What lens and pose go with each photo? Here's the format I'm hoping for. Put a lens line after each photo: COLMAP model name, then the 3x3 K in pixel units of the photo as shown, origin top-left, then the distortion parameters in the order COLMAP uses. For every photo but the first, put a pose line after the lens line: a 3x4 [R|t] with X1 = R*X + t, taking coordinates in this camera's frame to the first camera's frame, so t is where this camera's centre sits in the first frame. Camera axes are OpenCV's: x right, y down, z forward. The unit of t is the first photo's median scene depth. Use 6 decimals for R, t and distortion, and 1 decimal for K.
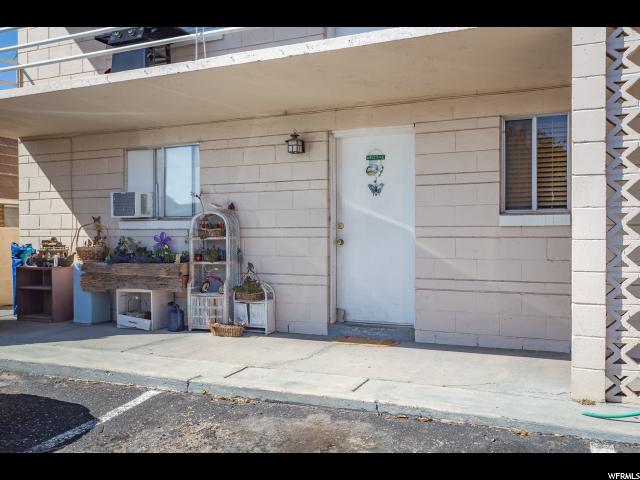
lens RADIAL K [[571.7, 0, 320.0], [0, 571.7, 224.7], [0, 0, 1]] dist [0.002698, 0.000749]
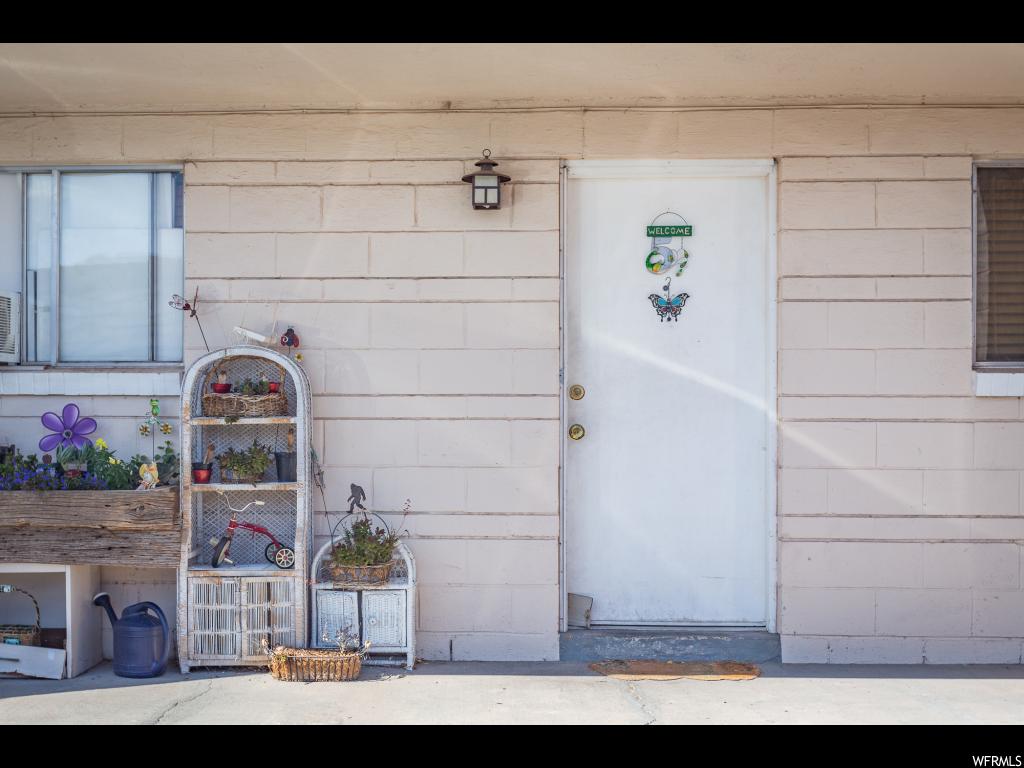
lens RADIAL K [[1302.5, 0, 512.0], [0, 1302.5, 384.0], [0, 0, 1]] dist [-0.005200, 0.003310]
pose [[0.928450, 0.016152, 0.371106, -0.356059], [-0.011287, 0.999820, -0.015277, 0.010935], [-0.371286, 0.009995, 0.928465, 0.148290]]
